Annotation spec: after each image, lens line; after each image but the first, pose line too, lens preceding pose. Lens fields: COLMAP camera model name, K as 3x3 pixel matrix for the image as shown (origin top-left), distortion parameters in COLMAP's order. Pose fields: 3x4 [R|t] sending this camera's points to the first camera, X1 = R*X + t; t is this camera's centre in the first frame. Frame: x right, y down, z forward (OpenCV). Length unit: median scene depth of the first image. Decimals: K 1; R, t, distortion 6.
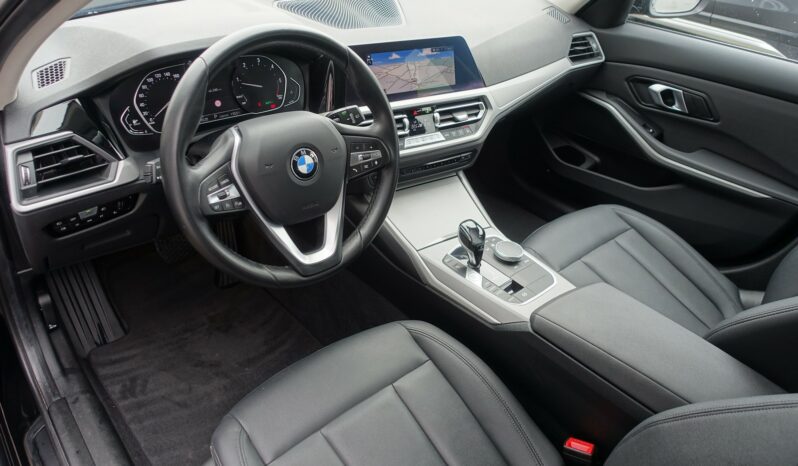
lens RADIAL K [[546.2, 0, 397.7], [0, 546.2, 228.9], [0, 0, 1]] dist [-0.000119, 0.000045]
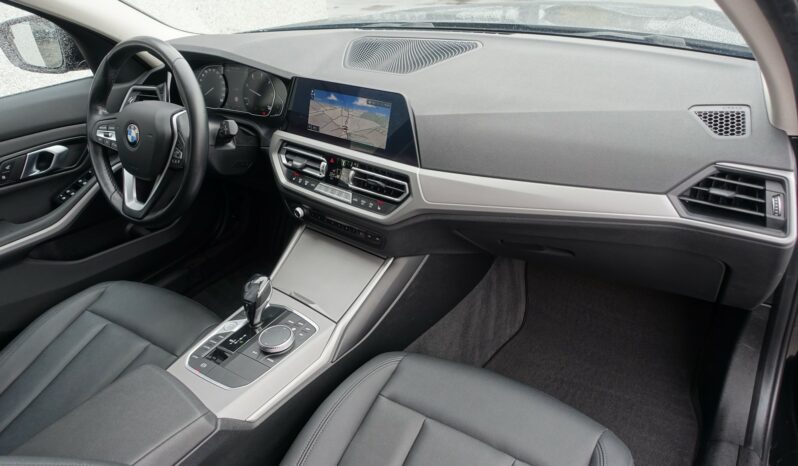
lens RADIAL K [[546.2, 0, 408.1], [0, 546.2, 233.3], [0, 0, 1]] dist [-0.000119, 0.000045]
pose [[0.270300, 0.382784, -0.883411, 0.902399], [-0.456896, 0.858662, 0.232262, -0.369094], [0.847457, 0.340846, 0.406989, 0.754041]]
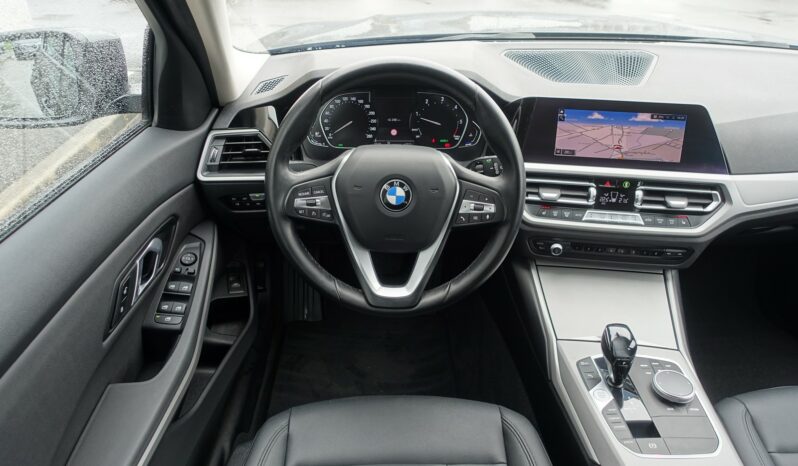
lens RADIAL K [[546.2, 0, 402.9], [0, 546.2, 229.4], [0, 0, 1]] dist [-0.000119, 0.000045]
pose [[0.765349, 0.251109, -0.592609, 0.299858], [-0.315328, 0.948969, -0.005132, -0.040170], [0.561079, 0.190794, 0.805474, 0.150187]]
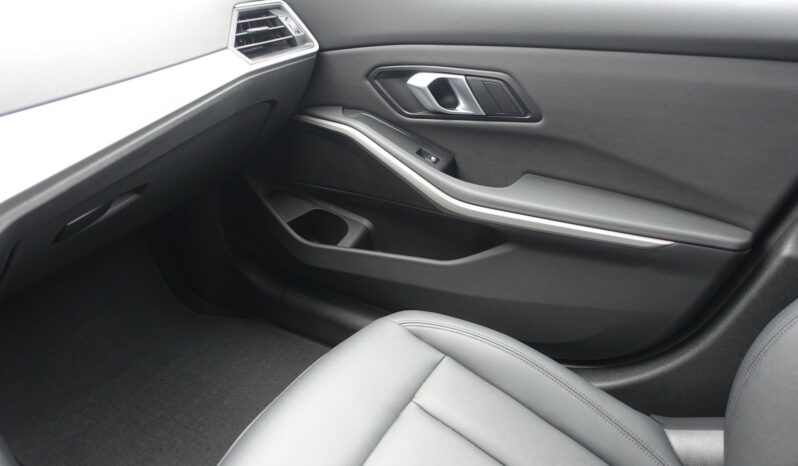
lens RADIAL K [[546.2, 0, 402.4], [0, 546.2, 227.5], [0, 0, 1]] dist [-0.000119, 0.000045]
pose [[0.935777, -0.231159, 0.266247, 0.364880], [0.254084, 0.965637, -0.054648, -0.123009], [-0.244466, 0.118787, 0.962355, 0.656493]]
